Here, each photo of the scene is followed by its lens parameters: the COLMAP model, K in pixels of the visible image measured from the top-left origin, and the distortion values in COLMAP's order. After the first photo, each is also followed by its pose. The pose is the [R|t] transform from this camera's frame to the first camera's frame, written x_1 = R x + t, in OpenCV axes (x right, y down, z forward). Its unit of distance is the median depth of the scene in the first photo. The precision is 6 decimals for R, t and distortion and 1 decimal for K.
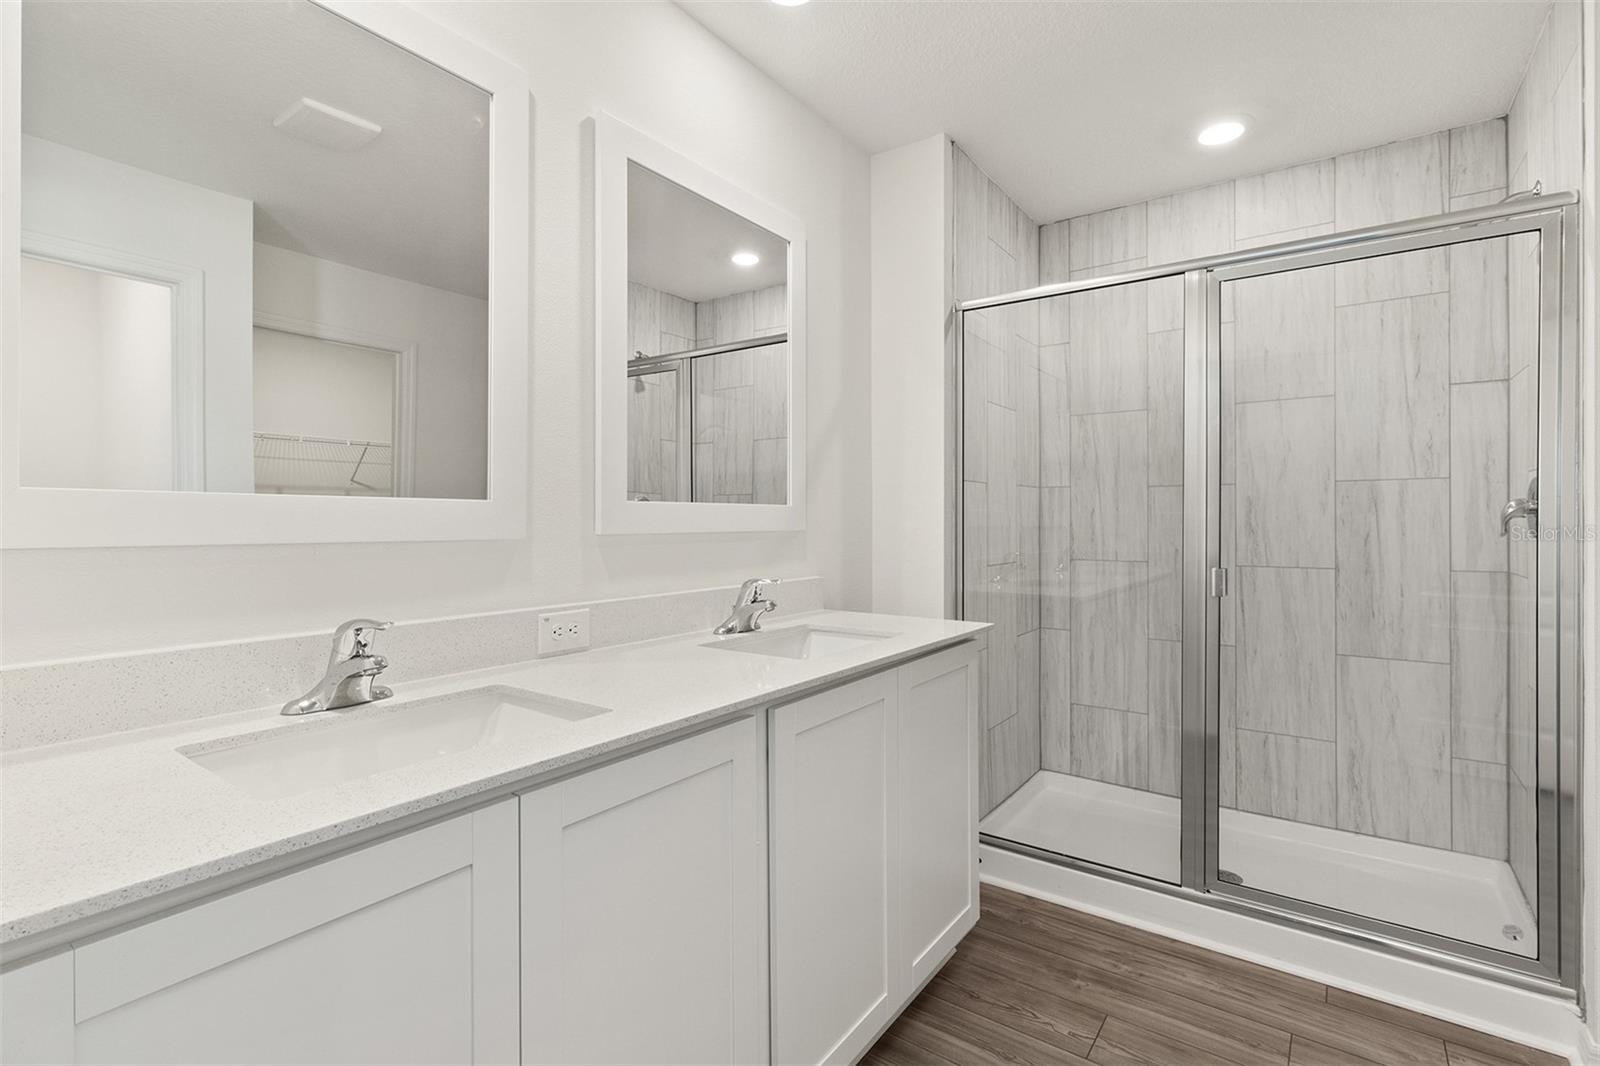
lens RADIAL K [[723.7, 0, 804.9], [0, 723.7, 534.9], [0, 0, 1]] dist [0.002056, -0.001381]
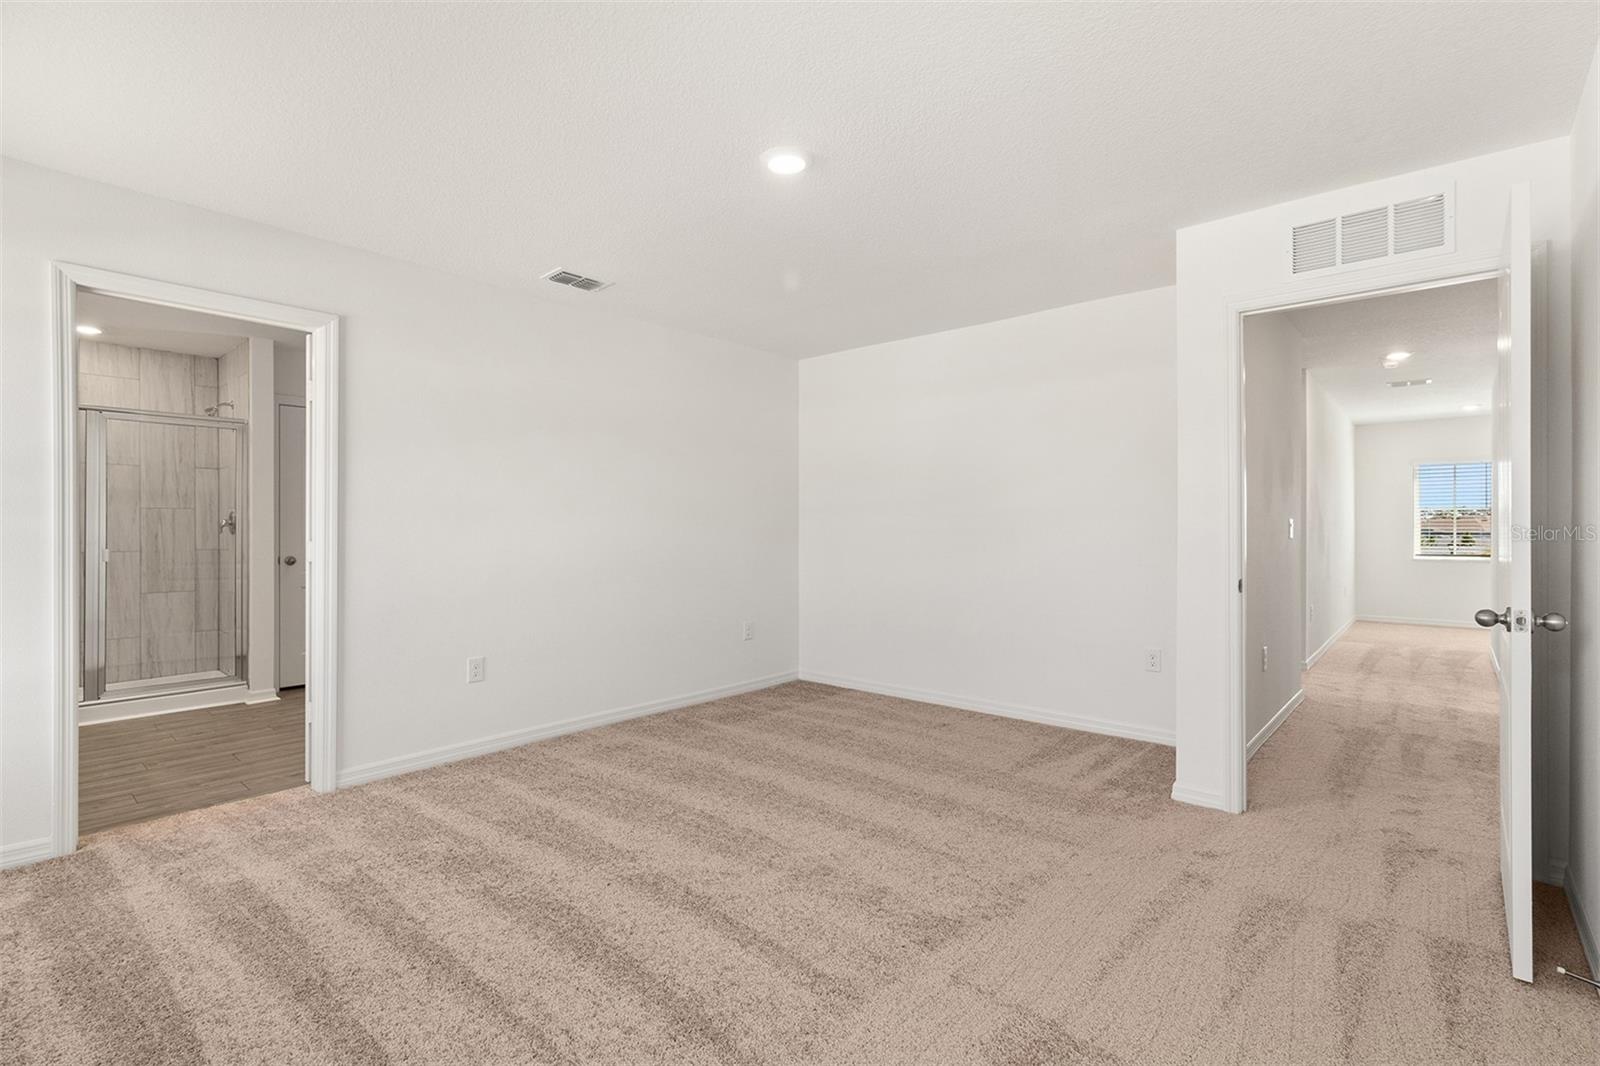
lens RADIAL K [[723.7, 0, 816.3], [0, 723.7, 520.7], [0, 0, 1]] dist [0.002056, -0.001381]
pose [[0.067665, 0.009074, 0.997667, -1.242165], [0.009817, 0.999904, -0.009760, 0.000759], [-0.997660, 0.010454, 0.067569, -1.096846]]
